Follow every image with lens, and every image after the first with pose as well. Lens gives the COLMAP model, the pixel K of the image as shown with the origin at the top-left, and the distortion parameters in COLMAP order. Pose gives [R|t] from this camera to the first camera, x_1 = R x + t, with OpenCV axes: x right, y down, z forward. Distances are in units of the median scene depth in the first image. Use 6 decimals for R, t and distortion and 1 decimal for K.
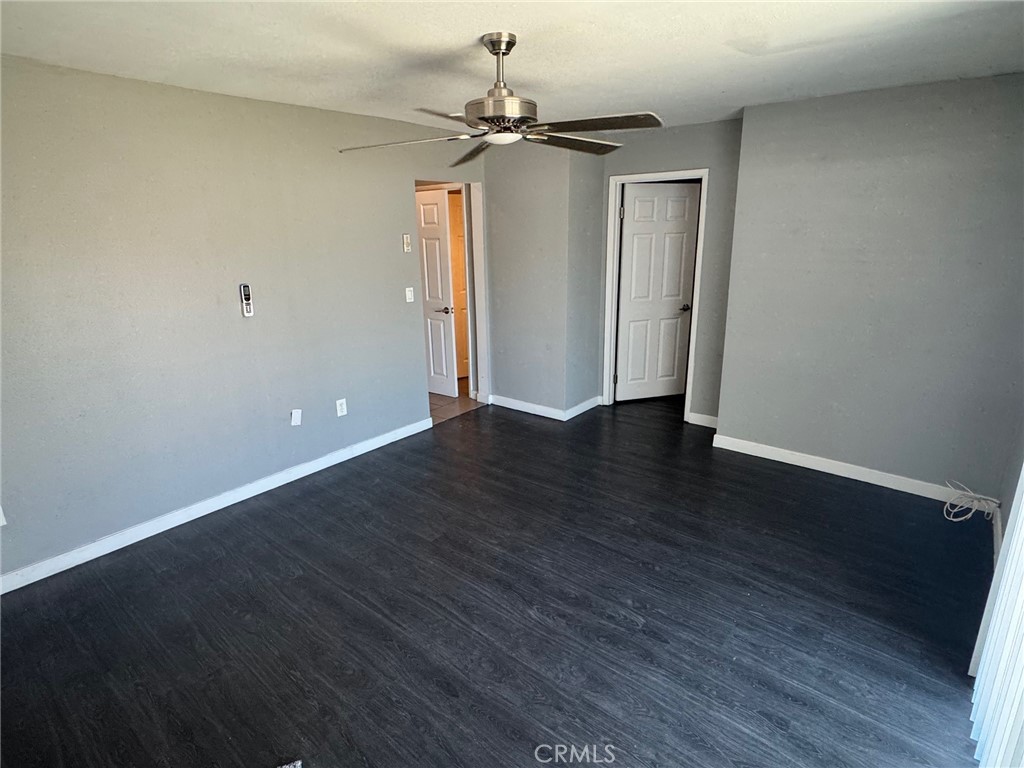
lens RADIAL K [[548.0, 0, 511.7], [0, 548.0, 384.6], [0, 0, 1]] dist [-0.006087, 0.001883]
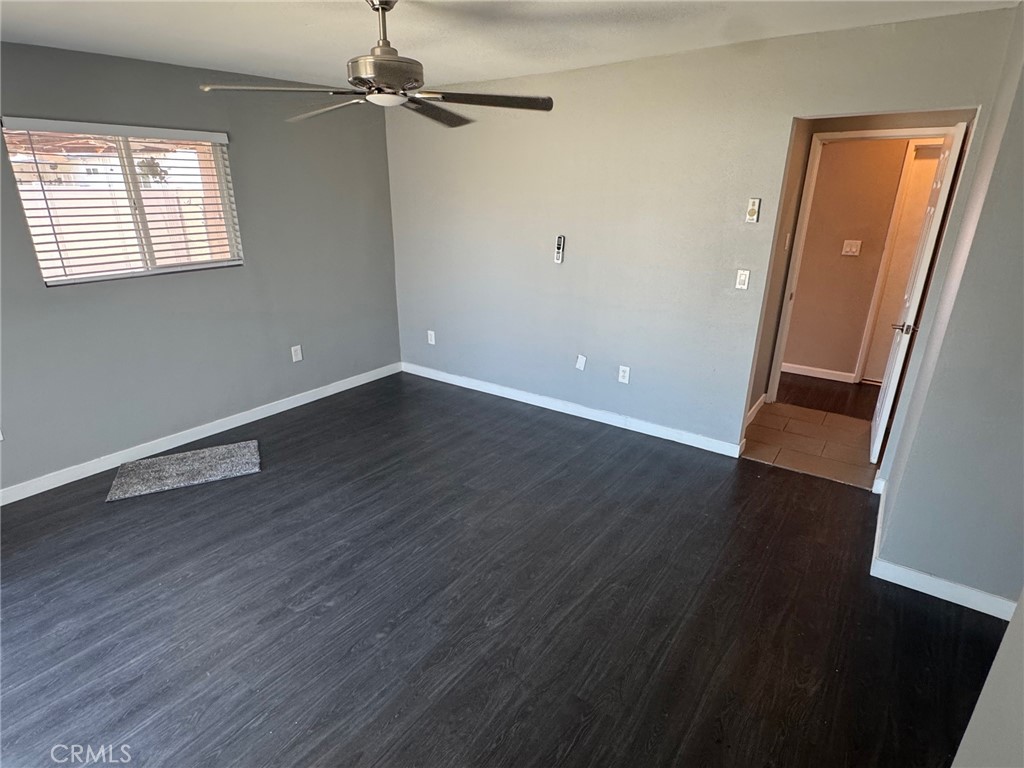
lens RADIAL K [[548.0, 0, 509.1], [0, 548.0, 381.9], [0, 0, 1]] dist [-0.006087, 0.001883]
pose [[0.051607, 0.351013, -0.934948, 1.040845], [-0.278873, 0.904018, 0.324008, -0.357925], [0.958940, 0.244010, 0.144541, 1.141935]]
